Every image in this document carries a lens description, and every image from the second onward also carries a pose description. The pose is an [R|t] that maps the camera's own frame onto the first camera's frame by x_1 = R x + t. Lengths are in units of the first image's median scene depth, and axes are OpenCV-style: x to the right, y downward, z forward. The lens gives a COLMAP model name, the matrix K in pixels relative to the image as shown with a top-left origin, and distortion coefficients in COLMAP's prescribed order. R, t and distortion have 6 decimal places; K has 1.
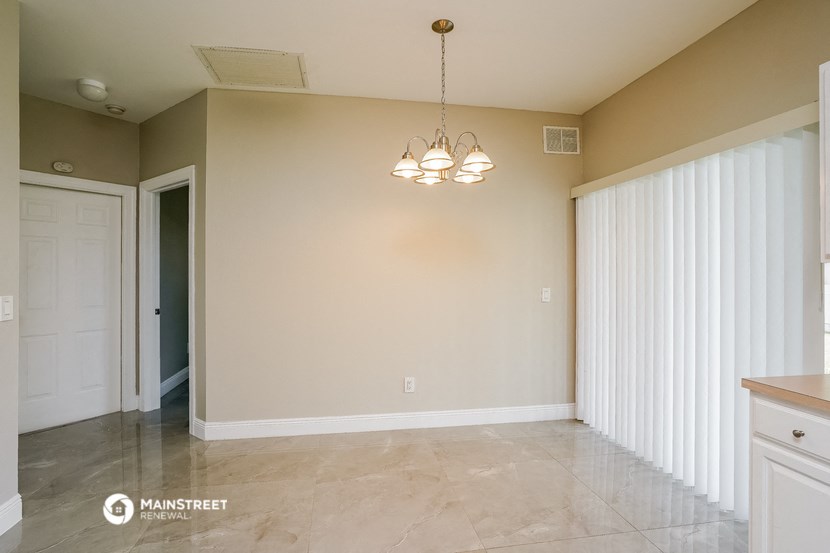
lens RADIAL K [[405.9, 0, 415.0], [0, 405.9, 276.5], [0, 0, 1]] dist [-0.000480, 0.000088]
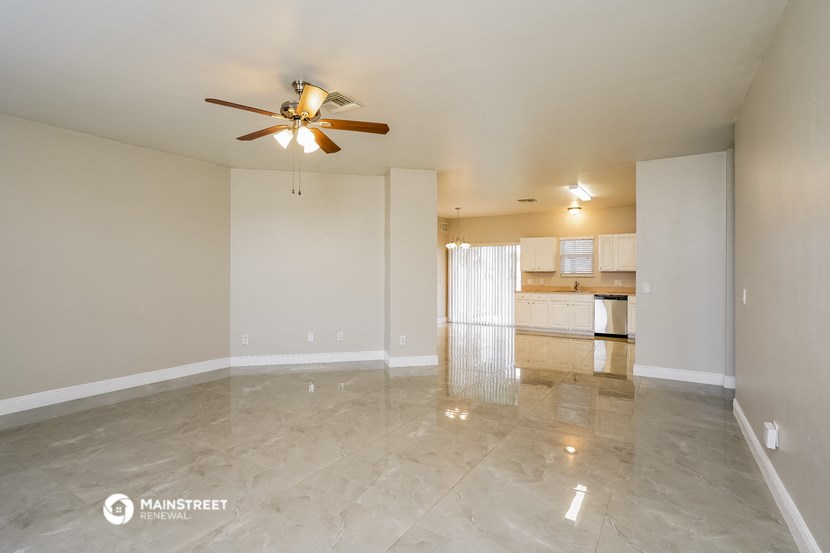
lens RADIAL K [[410.7, 0, 414.6], [0, 410.7, 281.8], [0, 0, 1]] dist [-0.002187, 0.000248]
pose [[0.657372, 0.003934, 0.753556, -2.021741], [-0.007994, 0.999967, 0.001753, 0.054157], [-0.753524, -0.007176, 0.657381, -0.784370]]
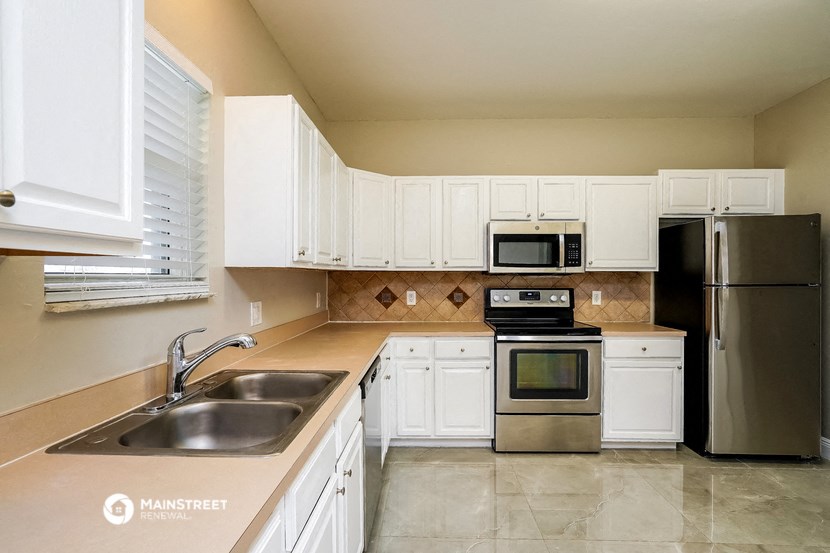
lens RADIAL K [[410.7, 0, 414.6], [0, 410.7, 281.8], [0, 0, 1]] dist [-0.002187, 0.000248]
pose [[-0.980953, -0.004301, 0.194200, 0.191817], [-0.001115, 0.999863, 0.016512, -0.004051], [-0.194244, 0.015981, -0.980823, 0.428741]]
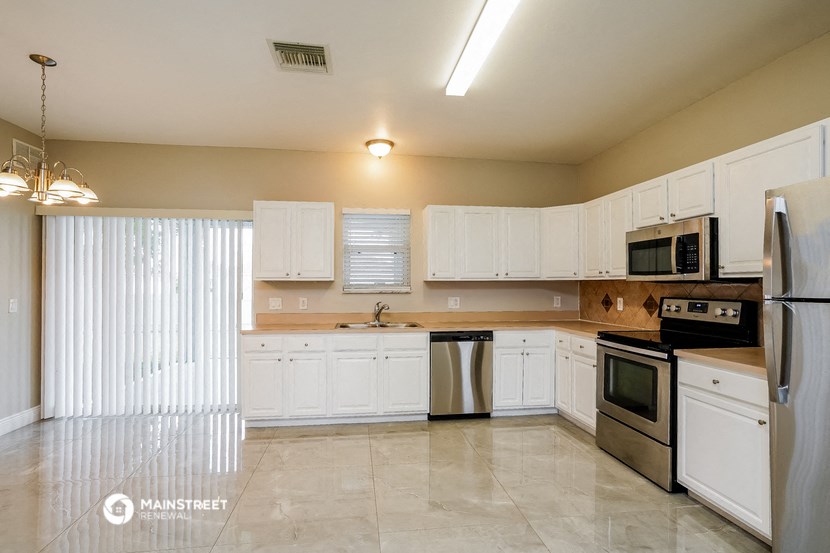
lens RADIAL K [[410.7, 0, 414.6], [0, 410.7, 281.8], [0, 0, 1]] dist [-0.002187, 0.000248]
pose [[0.006498, 0.003907, 0.999971, -0.694074], [0.004604, 0.999982, -0.003937, -0.005671], [-0.999968, 0.004630, 0.006479, -0.005232]]
